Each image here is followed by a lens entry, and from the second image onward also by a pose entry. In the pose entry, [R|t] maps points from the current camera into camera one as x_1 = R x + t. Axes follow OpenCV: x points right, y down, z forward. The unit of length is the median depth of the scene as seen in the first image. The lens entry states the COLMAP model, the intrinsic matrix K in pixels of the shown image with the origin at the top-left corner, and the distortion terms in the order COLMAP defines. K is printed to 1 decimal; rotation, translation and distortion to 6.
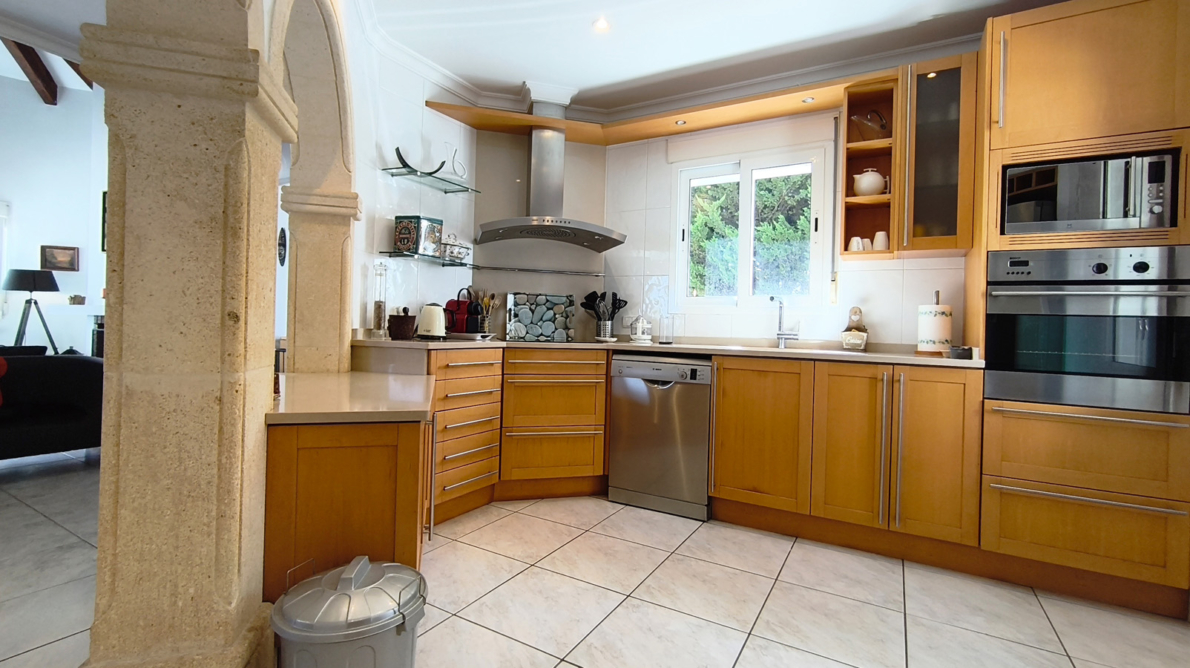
lens RADIAL K [[528.1, 0, 593.8], [0, 528.1, 322.4], [0, 0, 1]] dist [-0.014879, 0.011017]
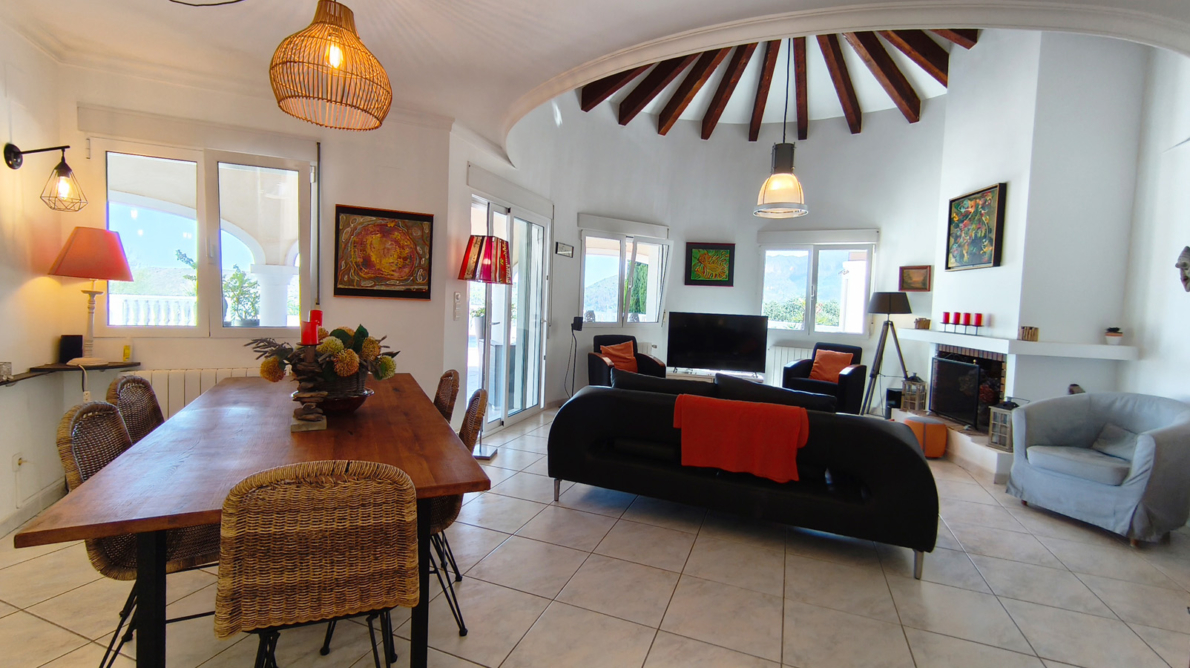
lens RADIAL K [[528.1, 0, 593.8], [0, 528.1, 322.4], [0, 0, 1]] dist [-0.014879, 0.011017]
pose [[0.158771, 0.030242, -0.986852, -0.269695], [-0.027423, 0.999280, 0.026211, -0.091433], [0.986935, 0.022901, 0.159486, 0.478738]]
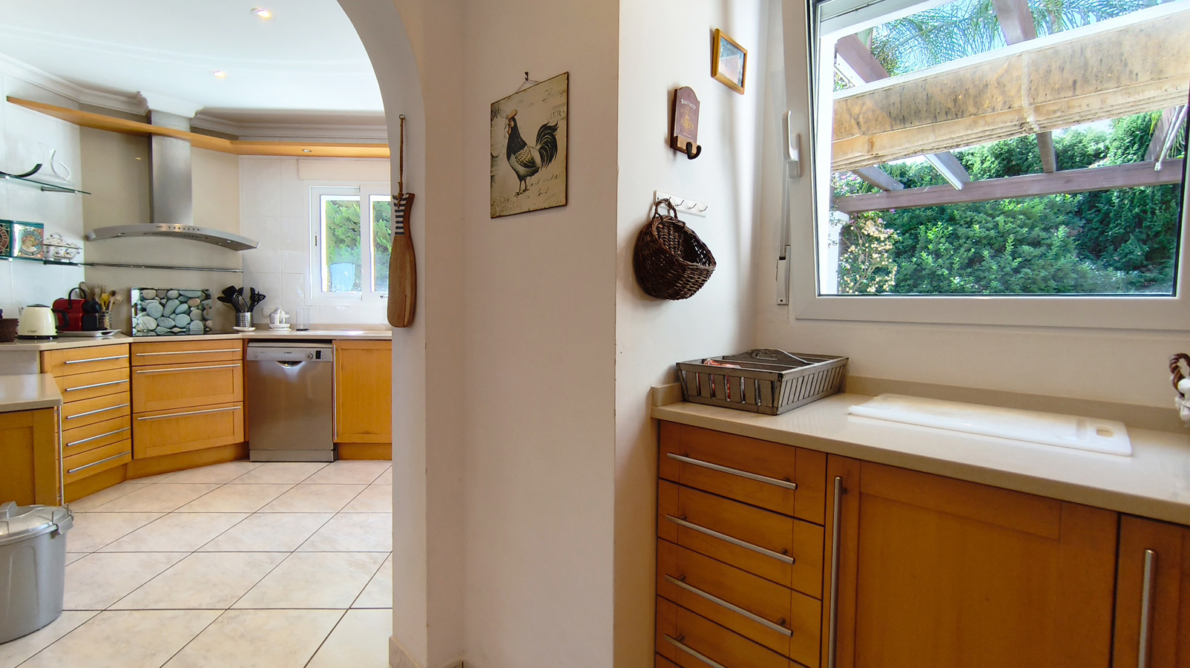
lens RADIAL K [[528.1, 0, 593.8], [0, 528.1, 322.4], [0, 0, 1]] dist [-0.014879, 0.011017]
pose [[0.849601, -0.040074, 0.525902, 0.070490], [0.008737, 0.998042, 0.061936, -0.048934], [-0.527354, -0.048026, 0.848287, -0.404315]]
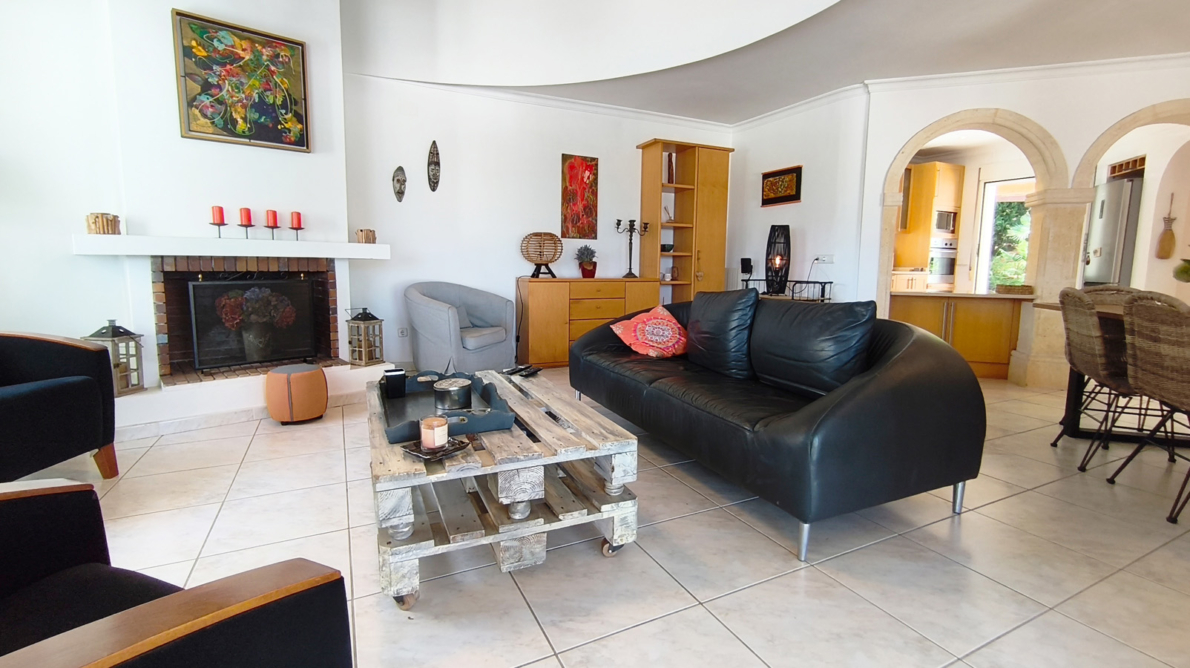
lens RADIAL K [[525.1, 0, 592.4], [0, 525.1, 320.9], [0, 0, 1]] dist [-0.001063, 0.000022]
pose [[0.550295, -0.112607, 0.827342, -1.995813], [-0.004286, 0.990470, 0.137661, -0.039607], [-0.834959, -0.079300, 0.544568, 0.614204]]
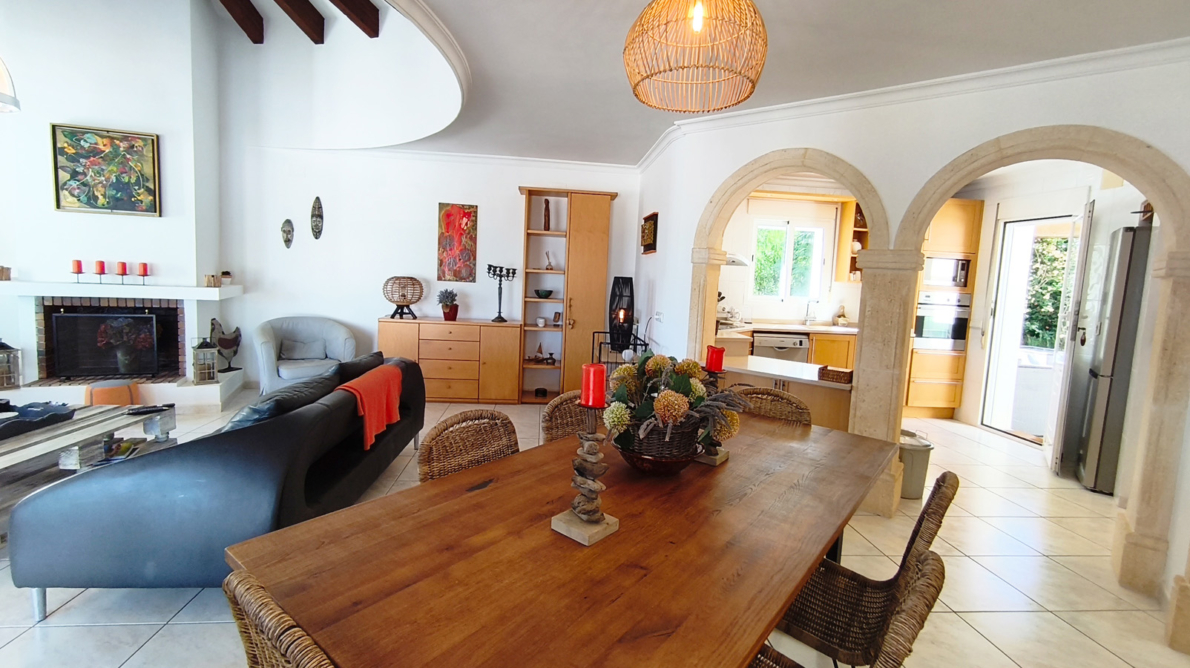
lens RADIAL K [[528.1, 0, 593.8], [0, 528.1, 322.4], [0, 0, 1]] dist [-0.014879, 0.011017]
pose [[0.813363, -0.041133, 0.580301, -1.294767], [-0.031903, 0.992842, 0.115091, -0.146158], [-0.580882, -0.112124, 0.806229, -0.093607]]
